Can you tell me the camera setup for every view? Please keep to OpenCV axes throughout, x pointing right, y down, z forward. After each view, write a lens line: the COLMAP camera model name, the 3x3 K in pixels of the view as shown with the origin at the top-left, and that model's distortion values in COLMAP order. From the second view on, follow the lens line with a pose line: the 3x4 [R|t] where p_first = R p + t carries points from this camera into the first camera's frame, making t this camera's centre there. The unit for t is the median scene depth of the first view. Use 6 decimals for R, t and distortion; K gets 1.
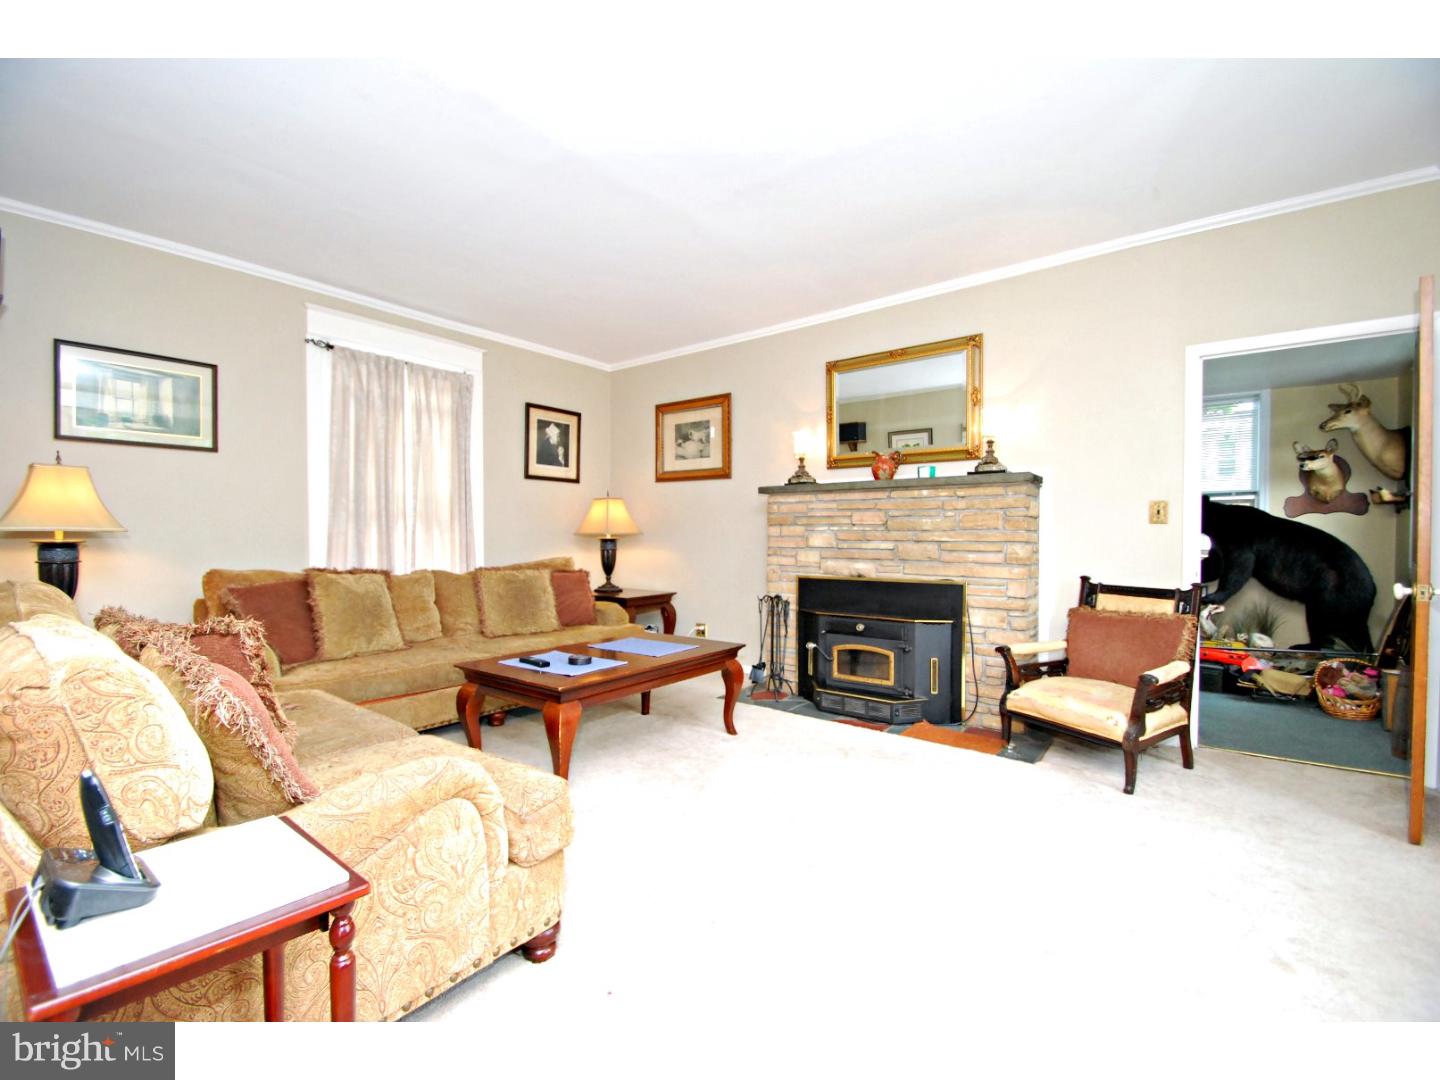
lens RADIAL K [[630.2, 0, 716.0], [0, 630.2, 545.4], [0, 0, 1]] dist [-0.001960, -0.000345]
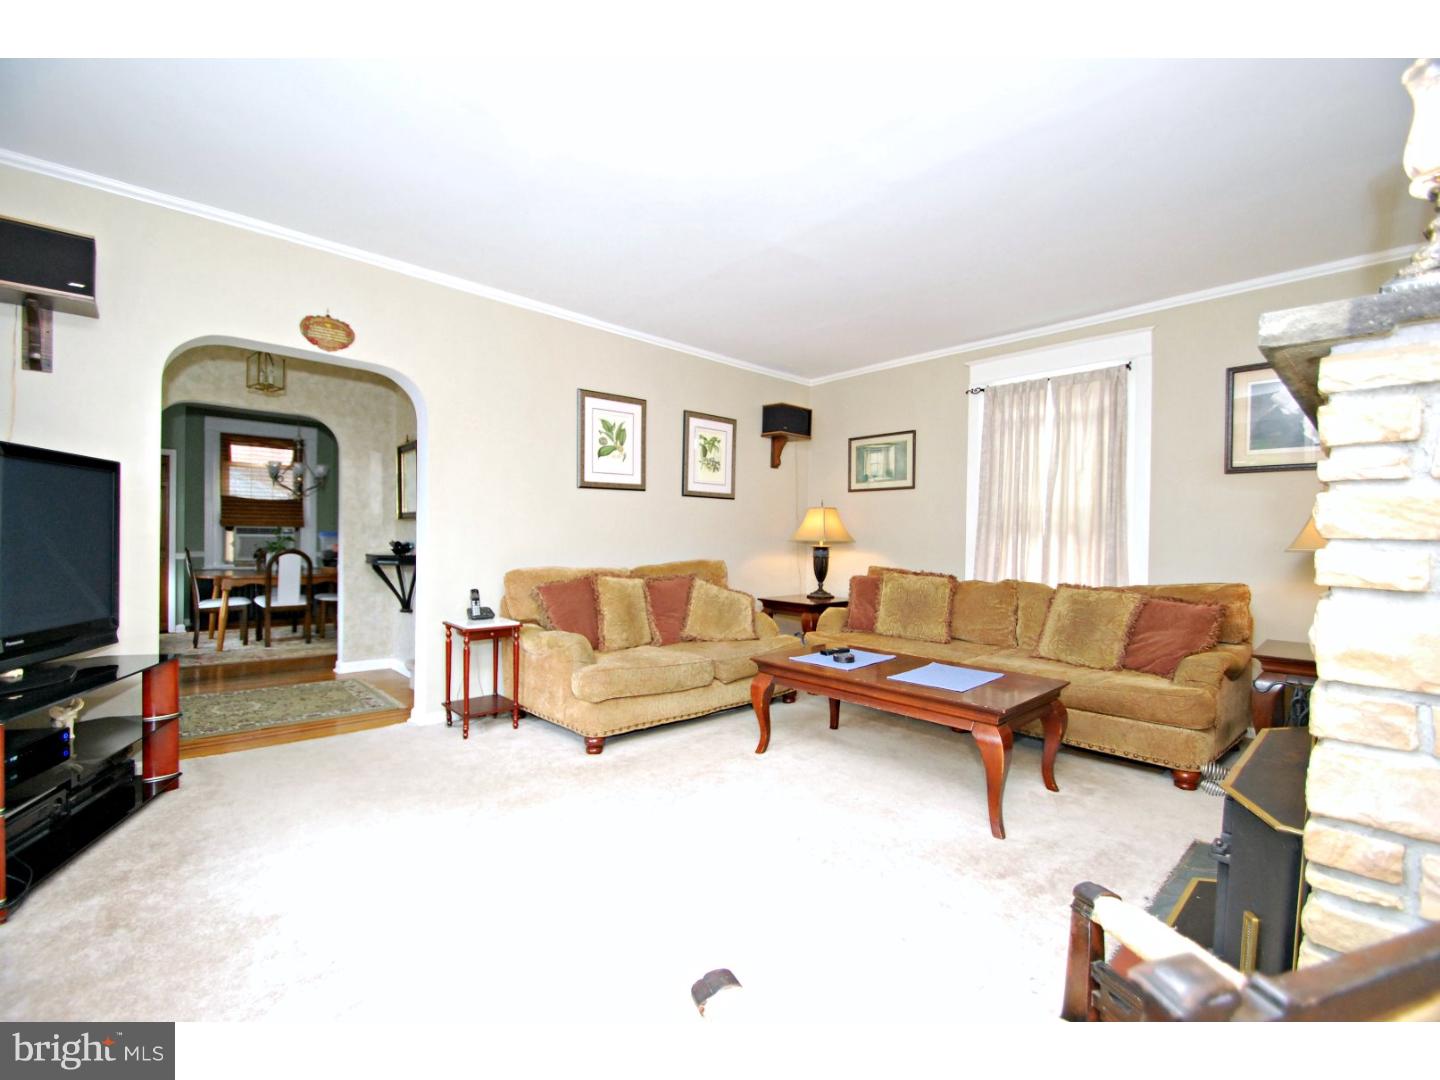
lens RADIAL K [[630.2, 0, 716.0], [0, 630.2, 545.4], [0, 0, 1]] dist [-0.001960, -0.000345]
pose [[-0.167361, 0.008294, -0.985861, 0.760165], [-0.025416, 0.999596, 0.012724, -0.021182], [0.985568, 0.027186, -0.167082, 0.794091]]
